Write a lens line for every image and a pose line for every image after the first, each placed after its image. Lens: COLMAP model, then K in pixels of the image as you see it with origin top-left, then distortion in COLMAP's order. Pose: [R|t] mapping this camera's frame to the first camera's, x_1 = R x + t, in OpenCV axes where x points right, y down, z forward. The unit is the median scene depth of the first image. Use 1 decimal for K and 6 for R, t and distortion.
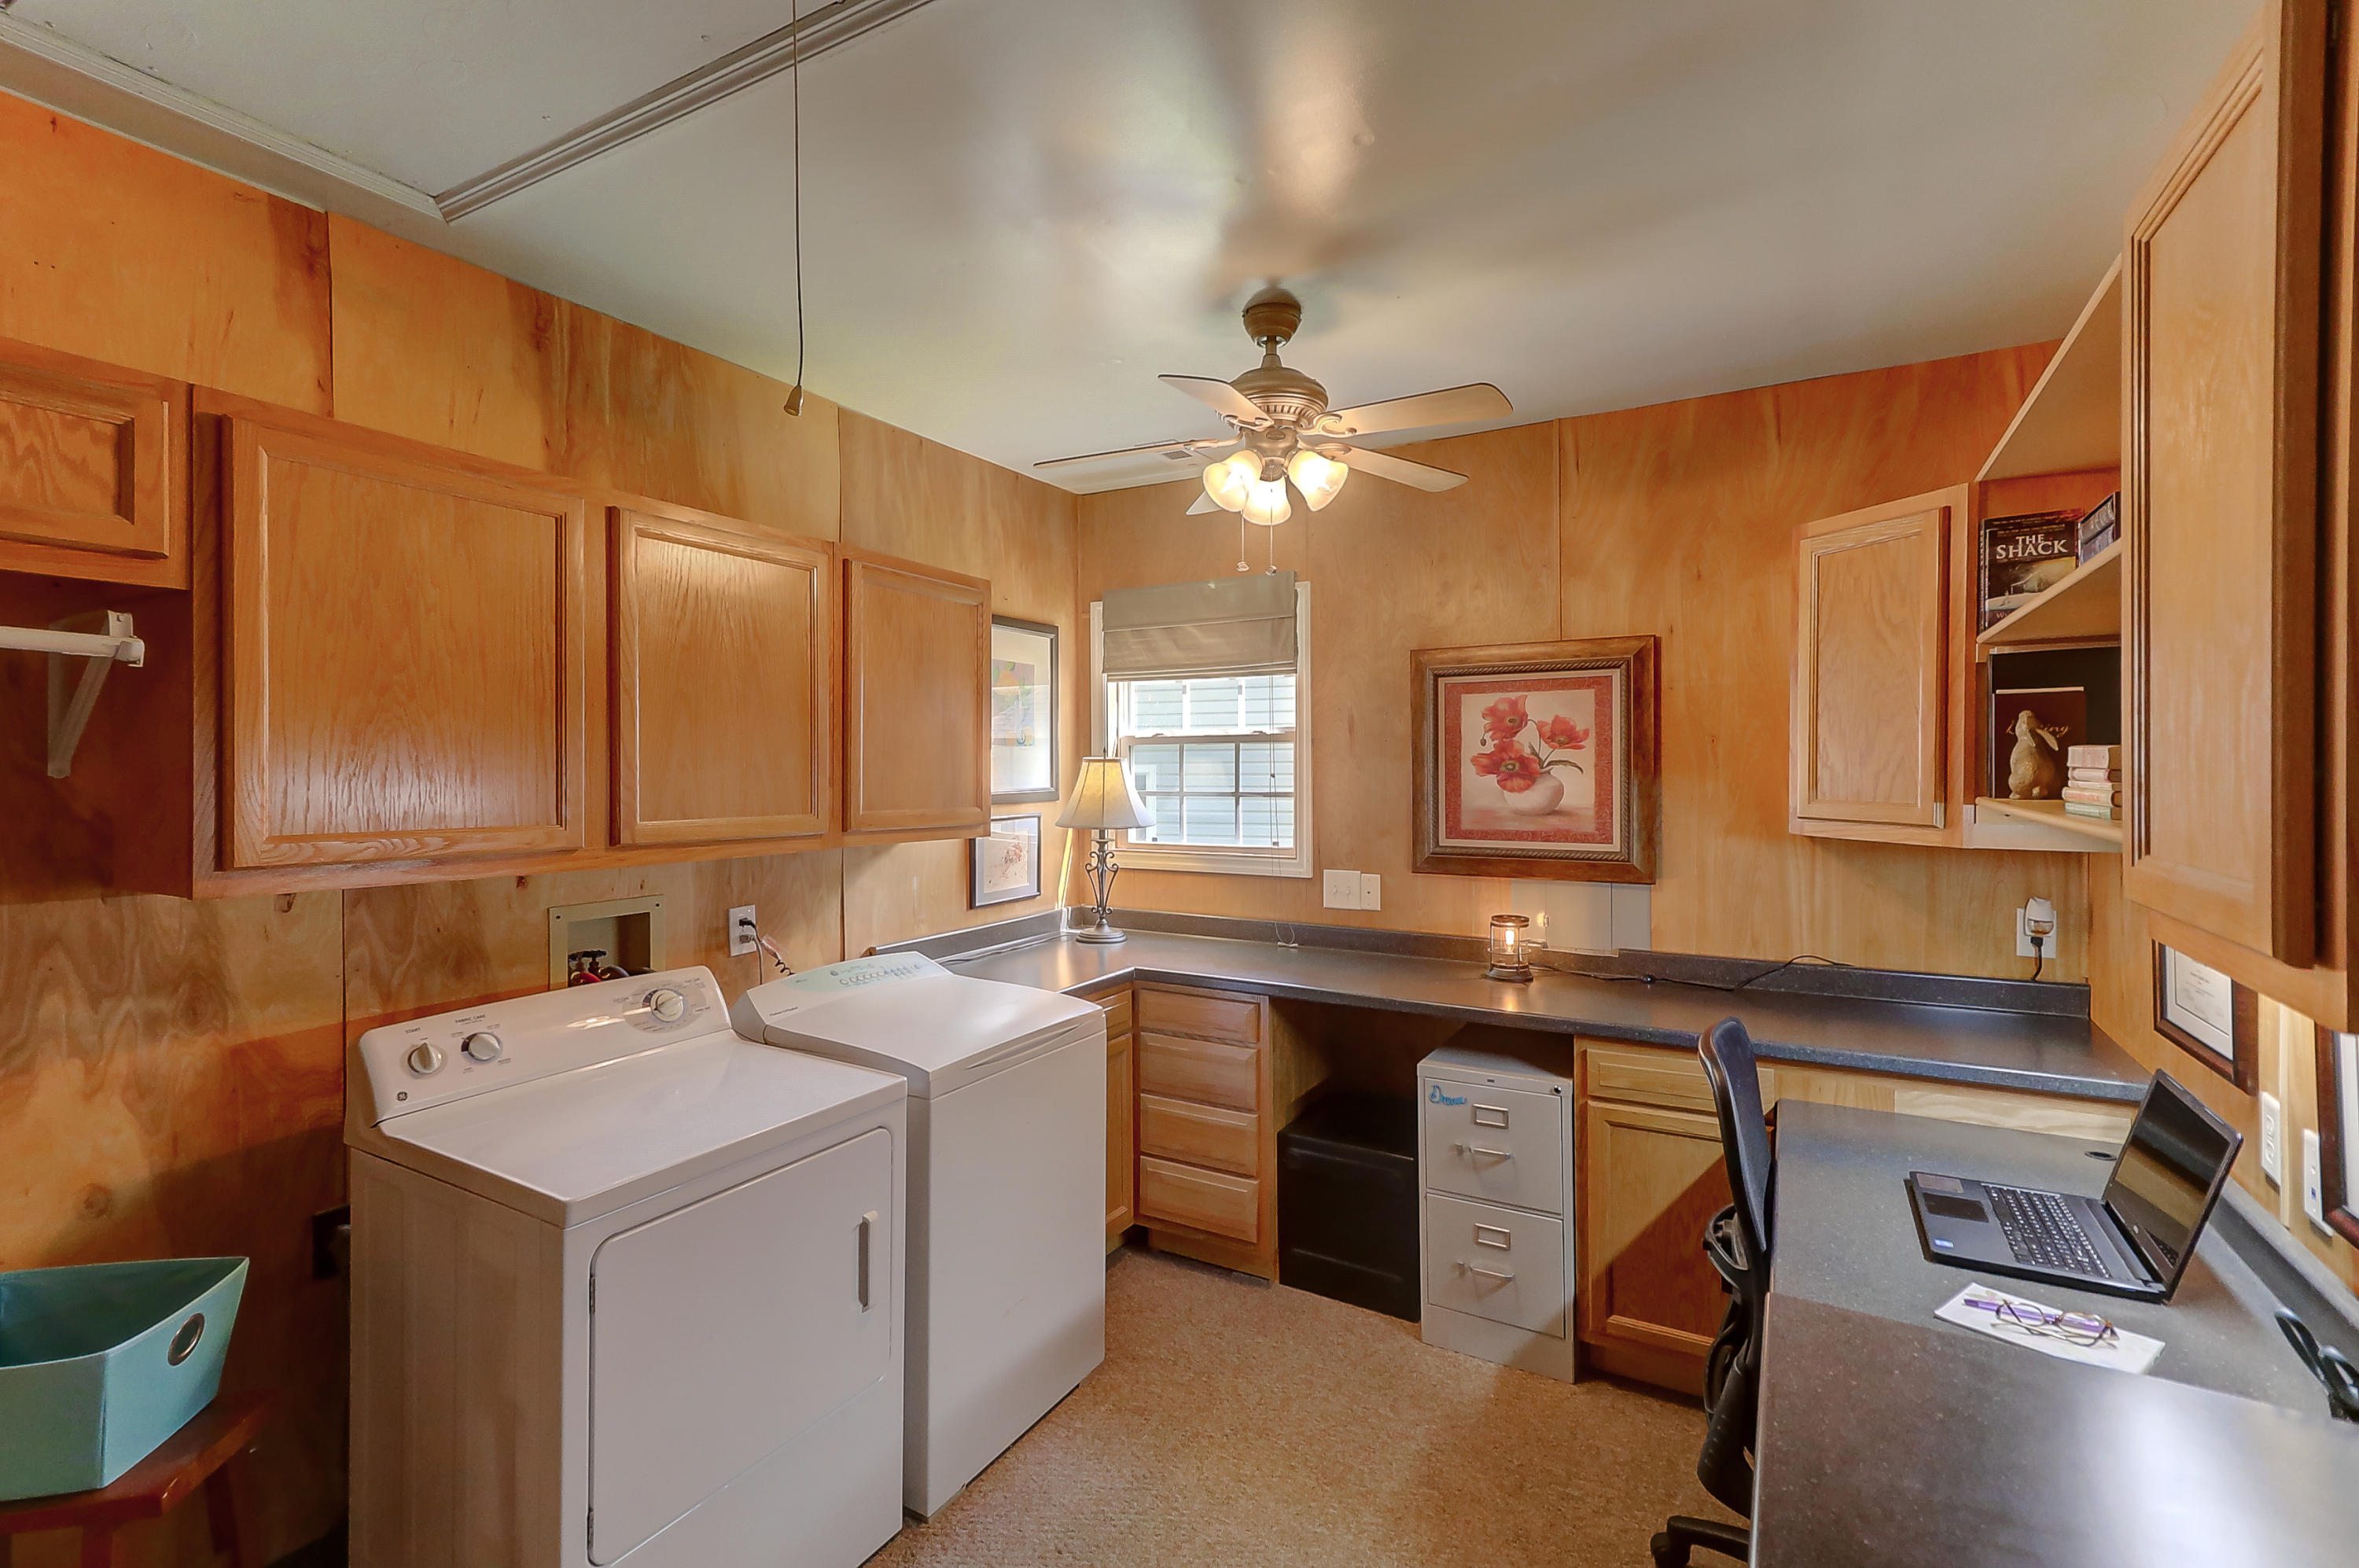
lens RADIAL K [[1071.2, 0, 1170.0], [0, 1071.2, 782.0], [0, 0, 1]] dist [0.018731, -0.000466]
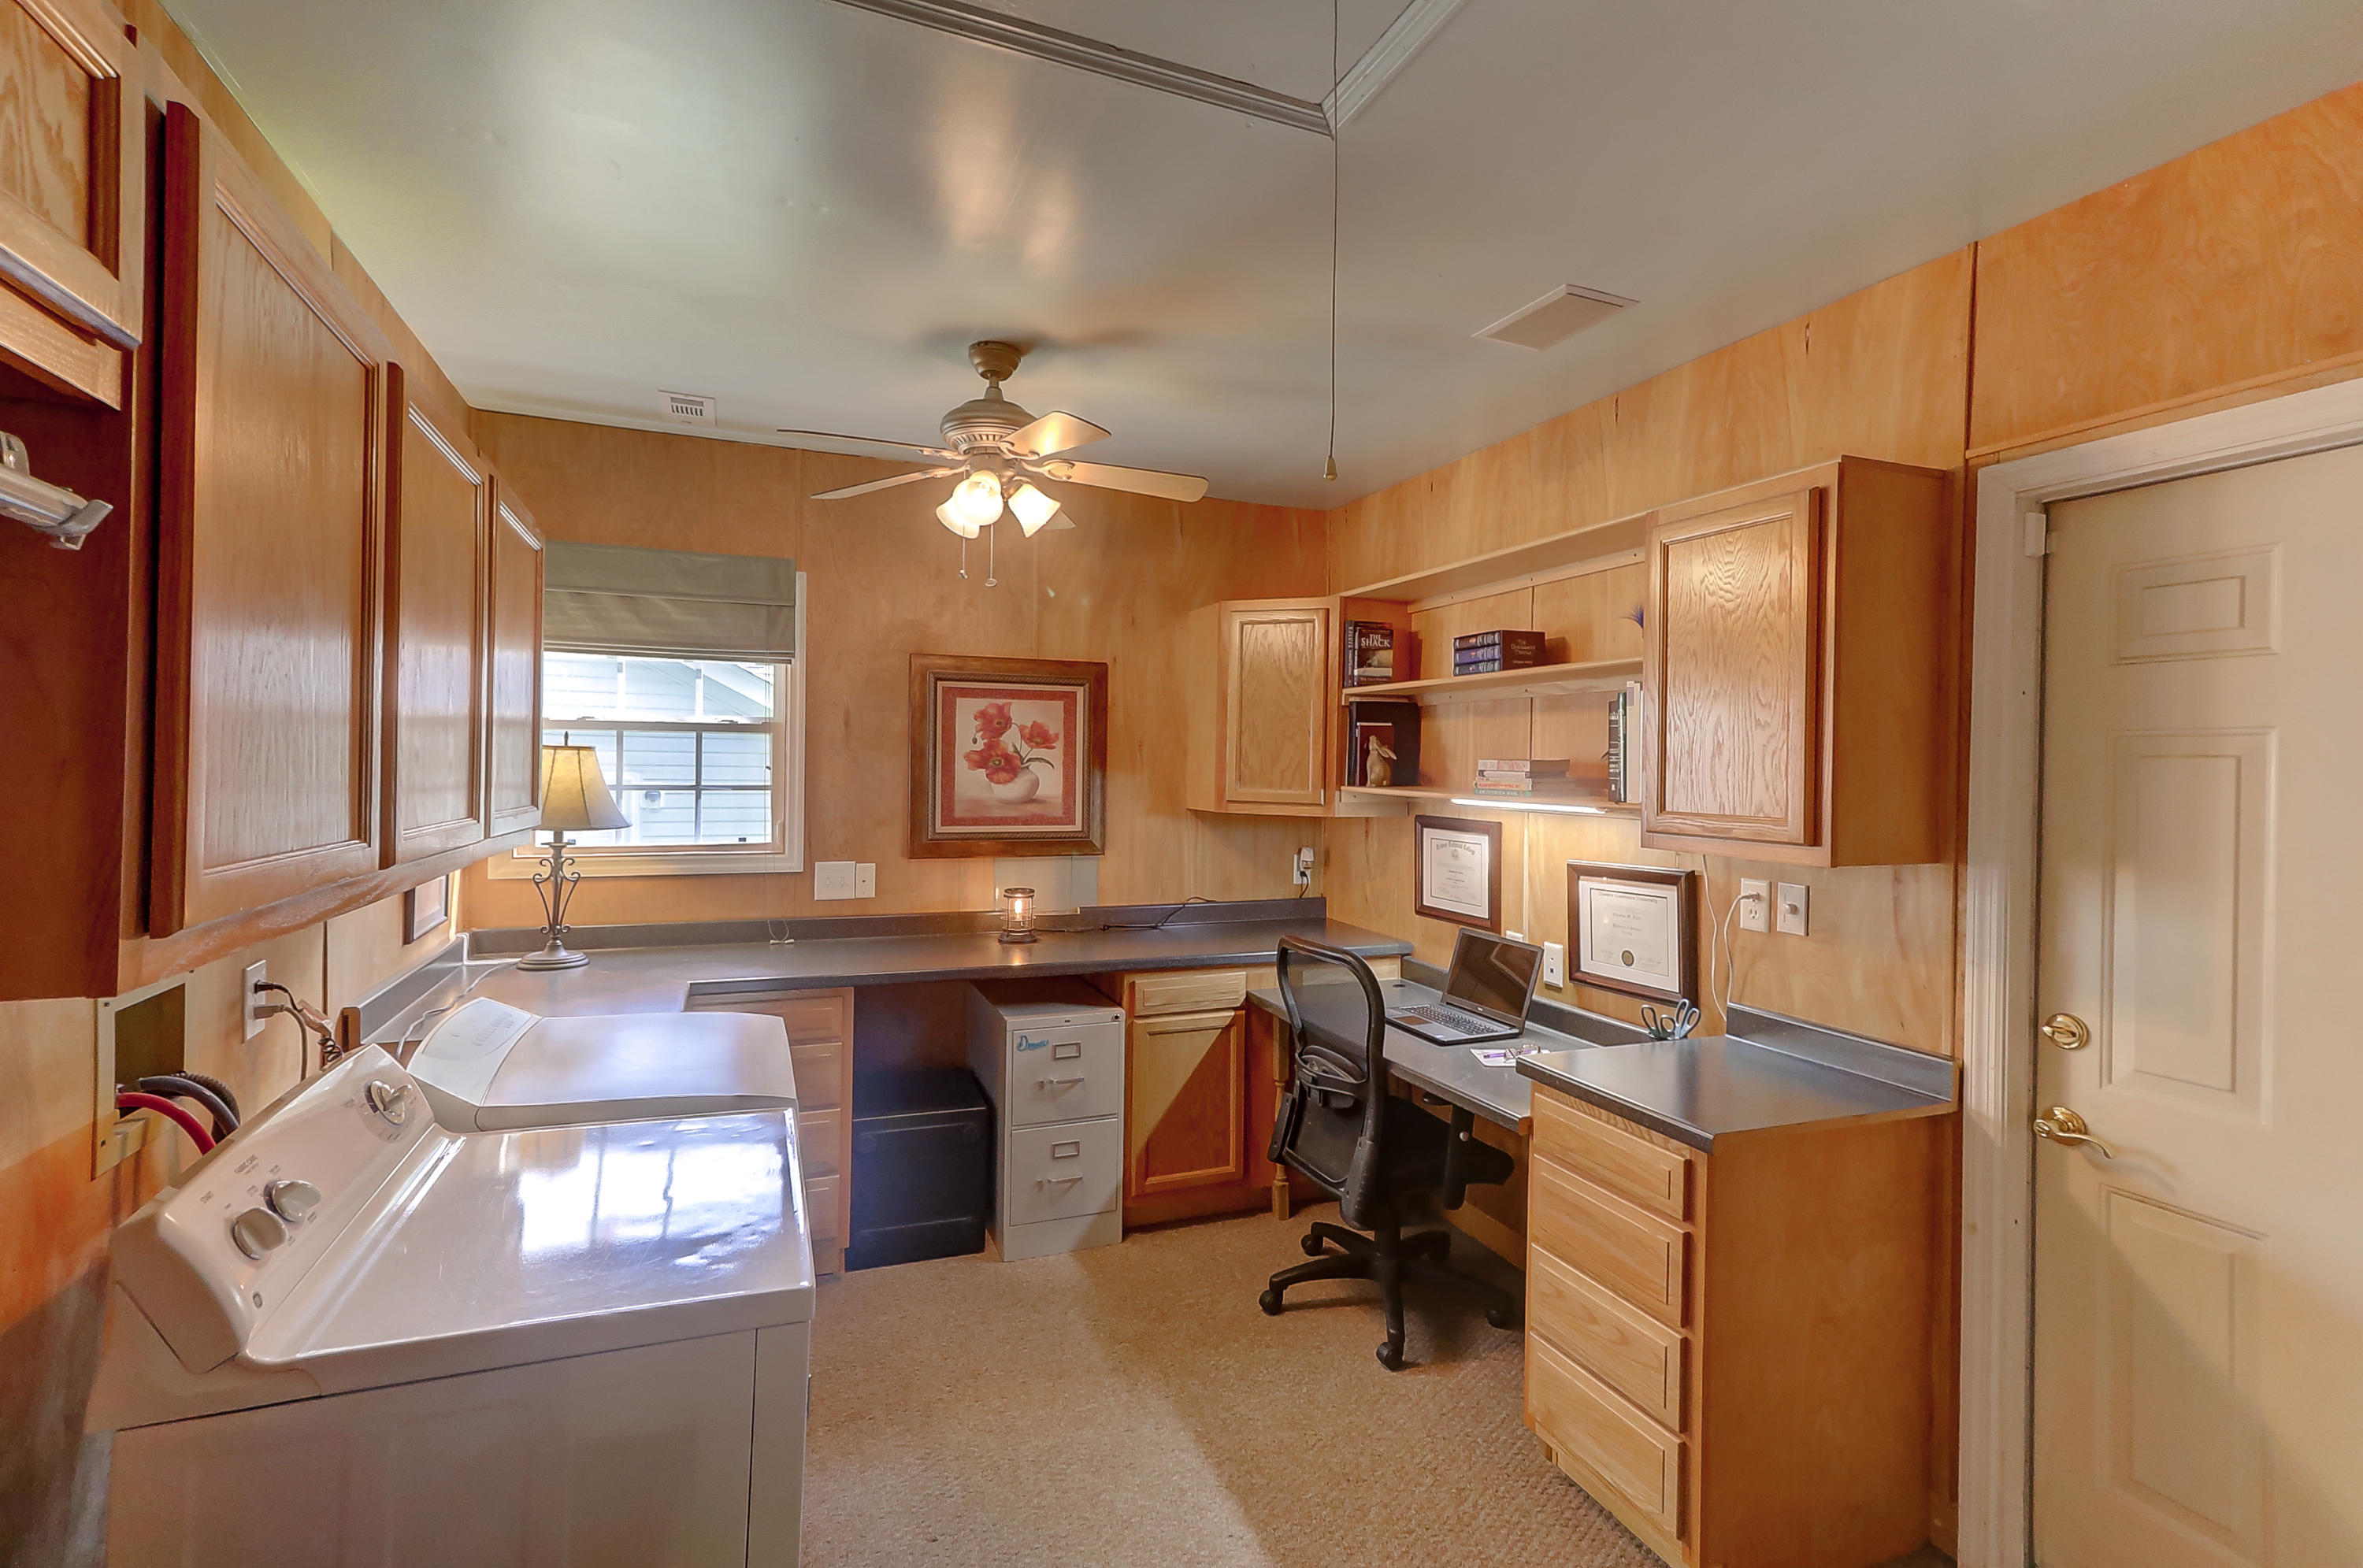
lens RADIAL K [[1075.2, 0, 1173.0], [0, 1075.2, 771.5], [0, 0, 1]] dist [0.029409, -0.009078]
pose [[0.617134, 0.005424, 0.786840, -0.506153], [-0.004220, 0.999985, -0.003583, -0.001013], [-0.786847, -0.001109, 0.617147, 0.130506]]
